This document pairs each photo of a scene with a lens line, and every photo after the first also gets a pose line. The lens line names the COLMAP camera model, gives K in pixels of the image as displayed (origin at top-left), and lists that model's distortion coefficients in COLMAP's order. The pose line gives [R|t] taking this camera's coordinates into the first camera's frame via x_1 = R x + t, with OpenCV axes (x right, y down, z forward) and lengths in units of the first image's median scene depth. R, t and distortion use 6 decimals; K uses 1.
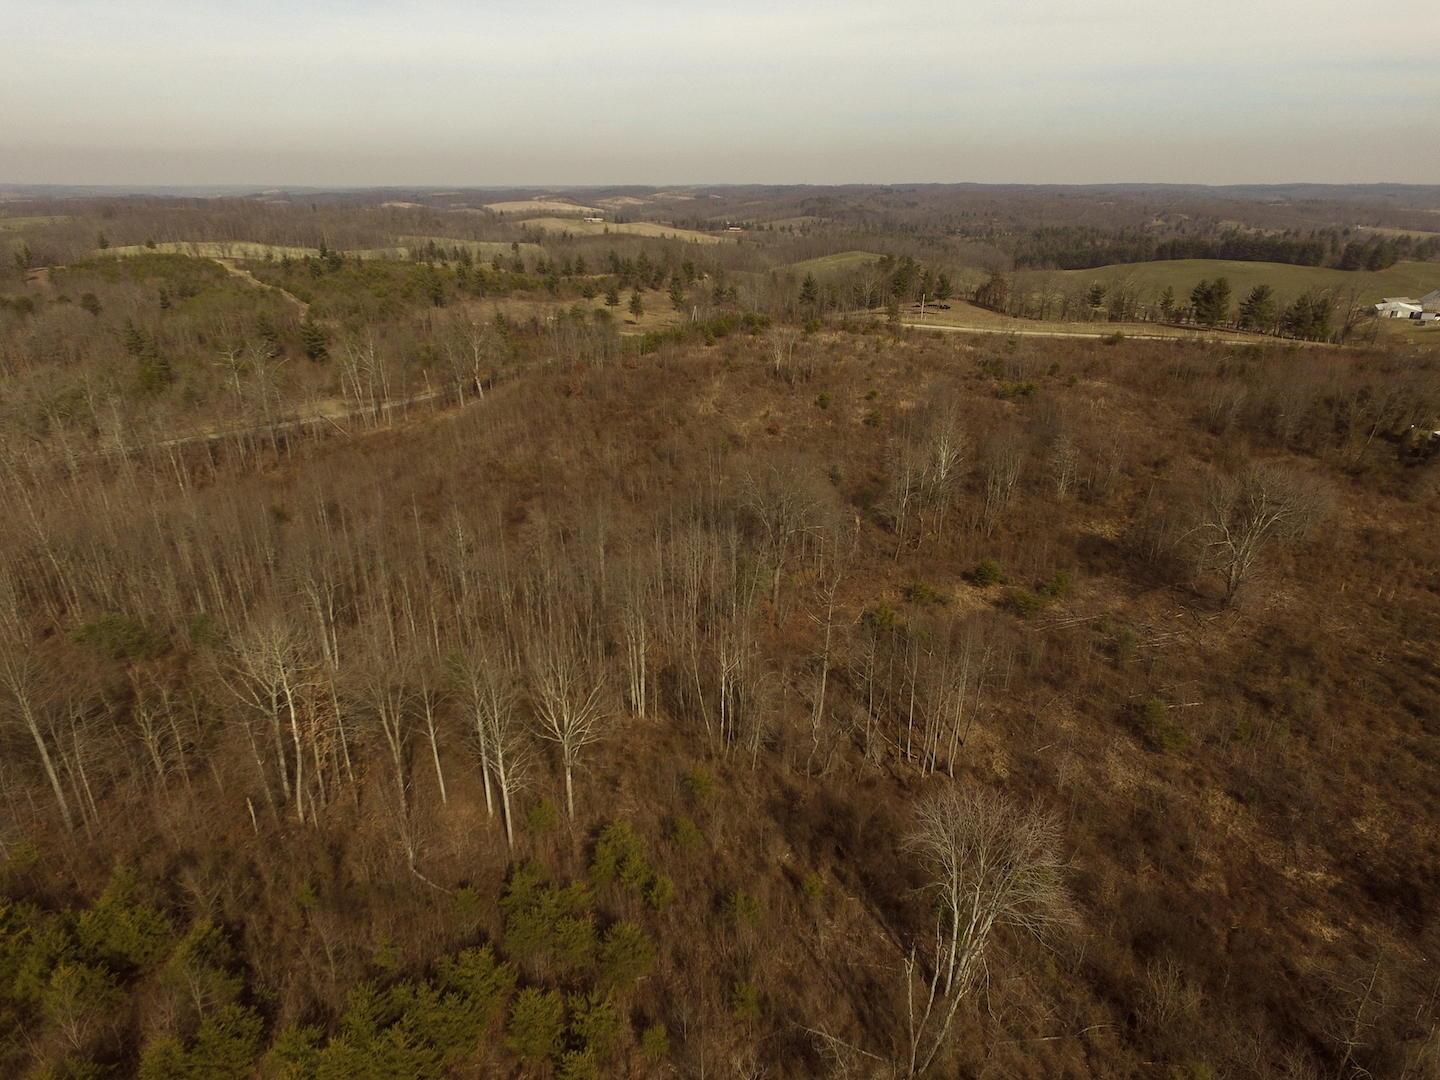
lens RADIAL K [[835.5, 0, 721.8], [0, 835.5, 536.4], [0, 0, 1]] dist [-0.010666, 0.014143]
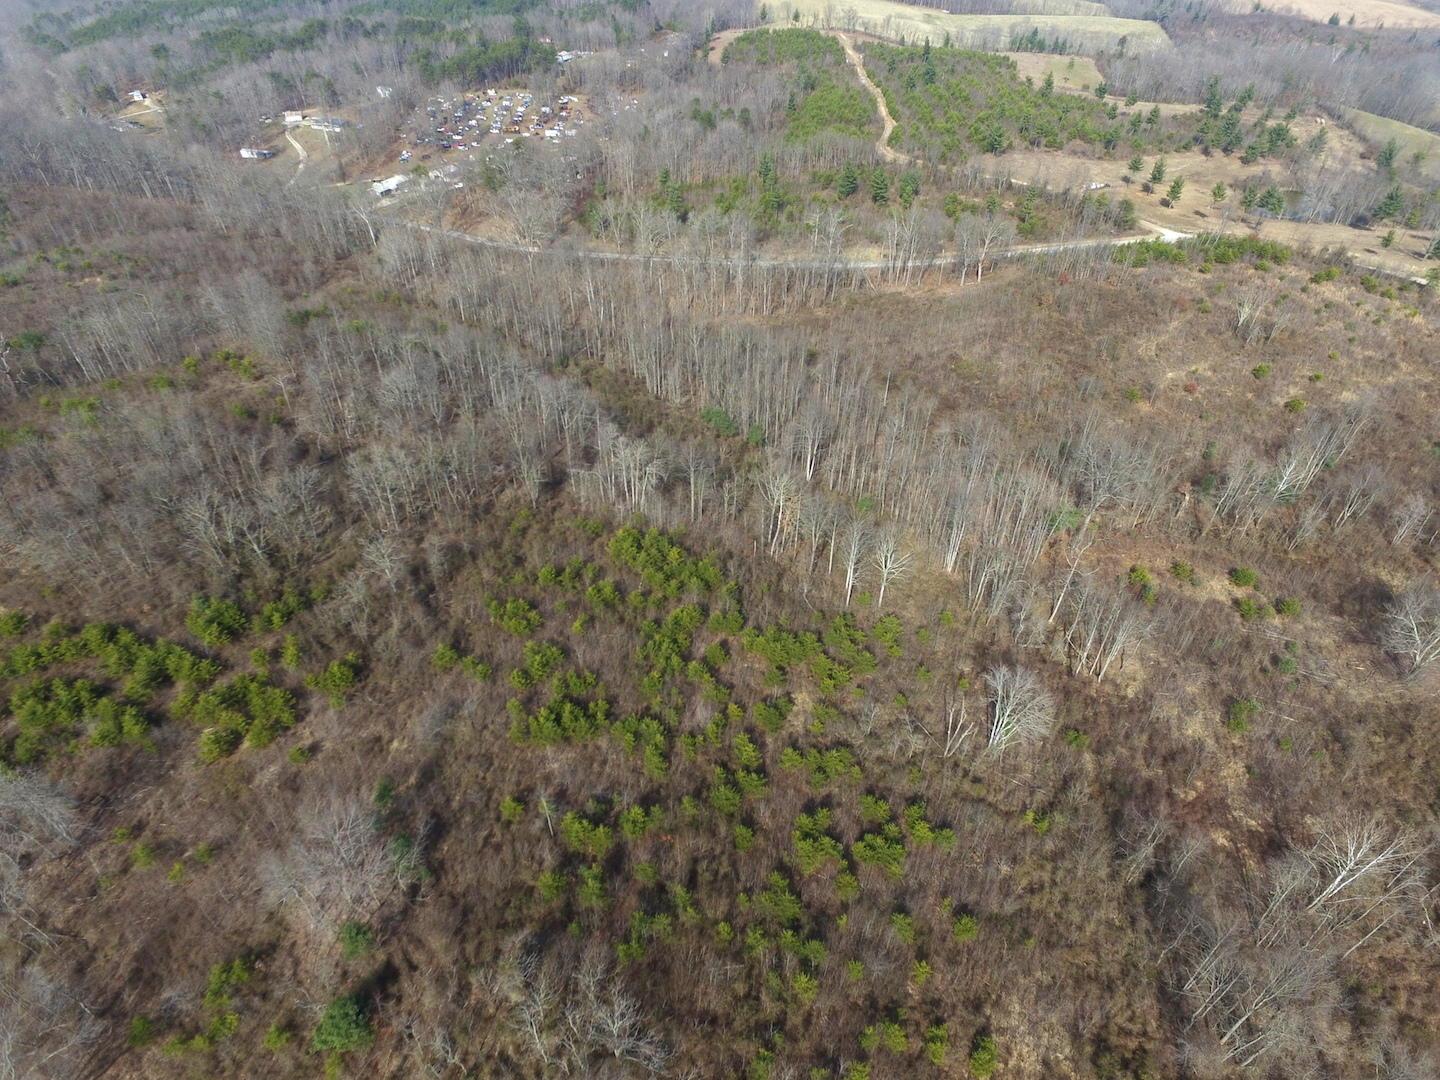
lens RADIAL K [[835.5, 0, 723.9], [0, 835.5, 541.2], [0, 0, 1]] dist [-0.010666, 0.014143]
pose [[0.796562, 0.393030, -0.459365, 0.286394], [-0.249876, 0.905938, 0.341817, -0.298884], [0.550500, -0.157494, 0.819845, -0.630556]]
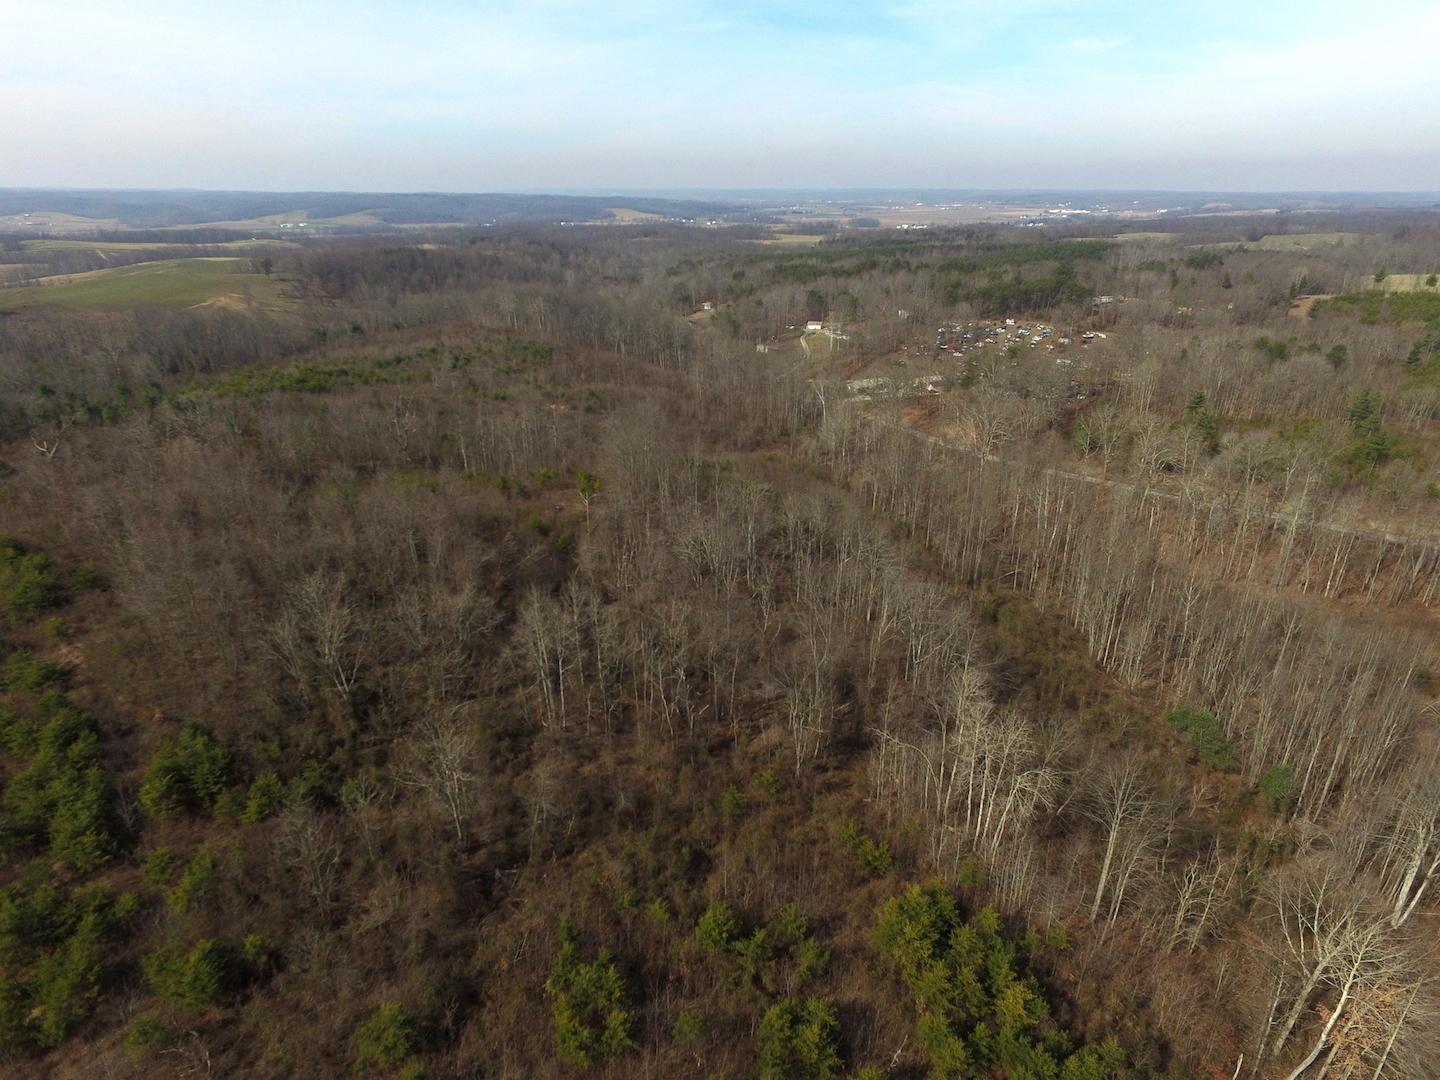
lens RADIAL K [[835.5, 0, 717.6], [0, 835.5, 533.1], [0, 0, 1]] dist [-0.010666, 0.014143]
pose [[0.313049, 0.365487, -0.876595, -0.088936], [-0.373117, 0.896105, 0.240374, -0.138111], [0.873375, 0.251824, 0.416894, -0.037702]]
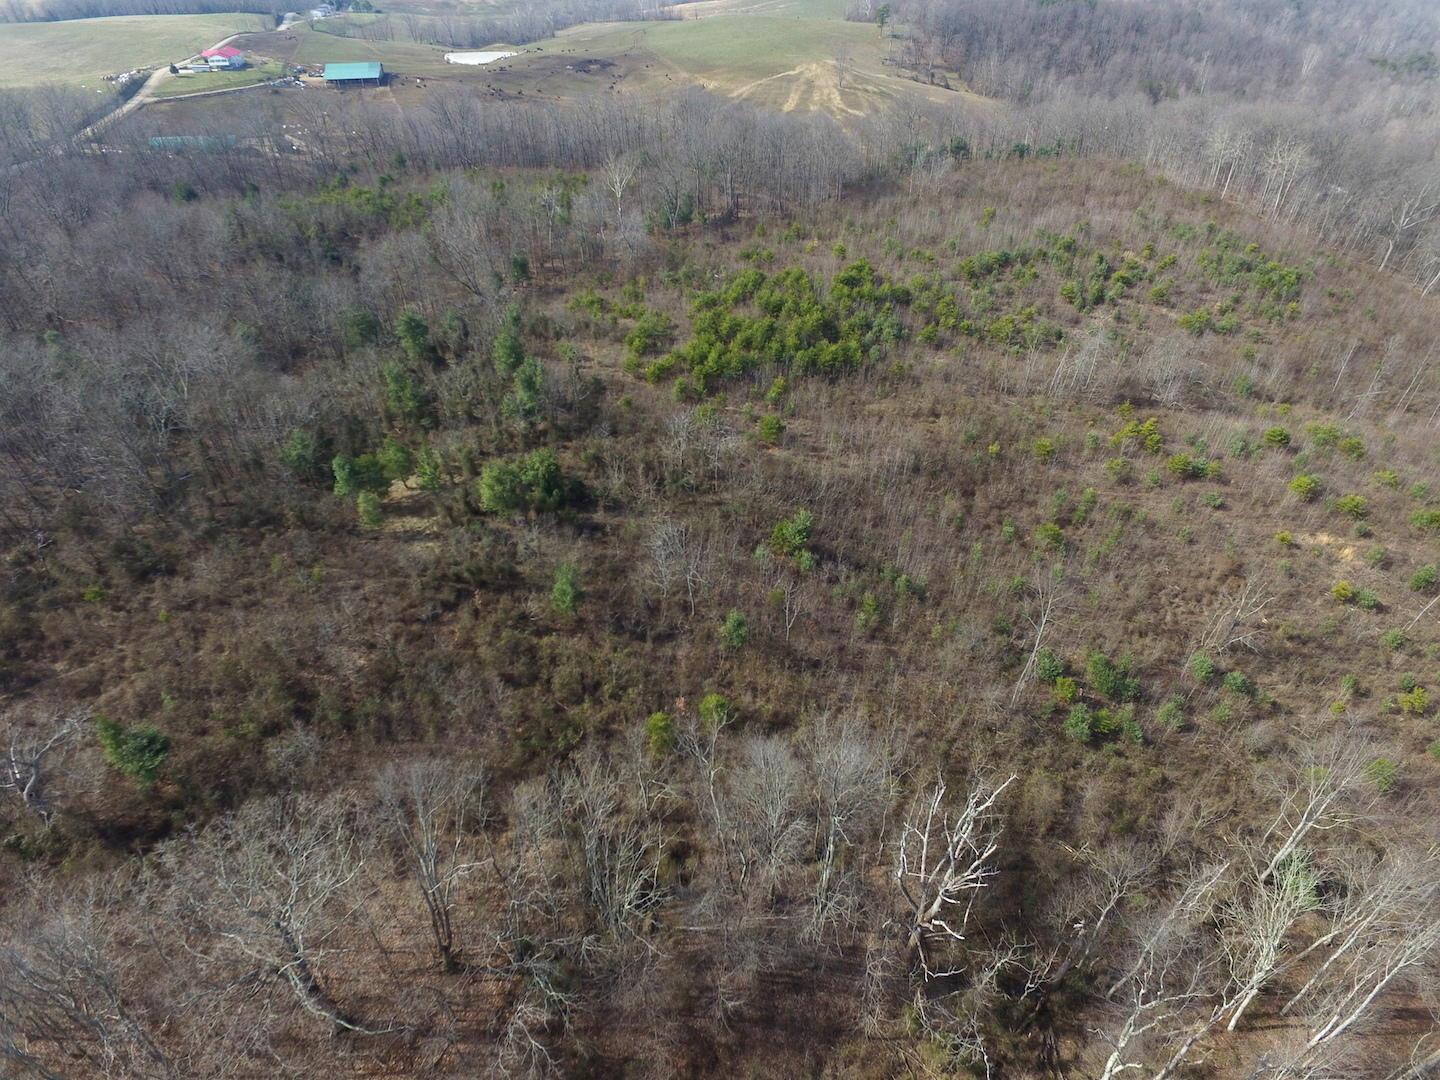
lens RADIAL K [[835.5, 0, 720.0], [0, 835.5, 541.3], [0, 0, 1]] dist [-0.010666, 0.014143]
pose [[-0.336200, 0.583592, -0.739182, -1.311733], [-0.363850, 0.643443, 0.673494, -0.118517], [0.868667, 0.495380, -0.003986, -0.144516]]
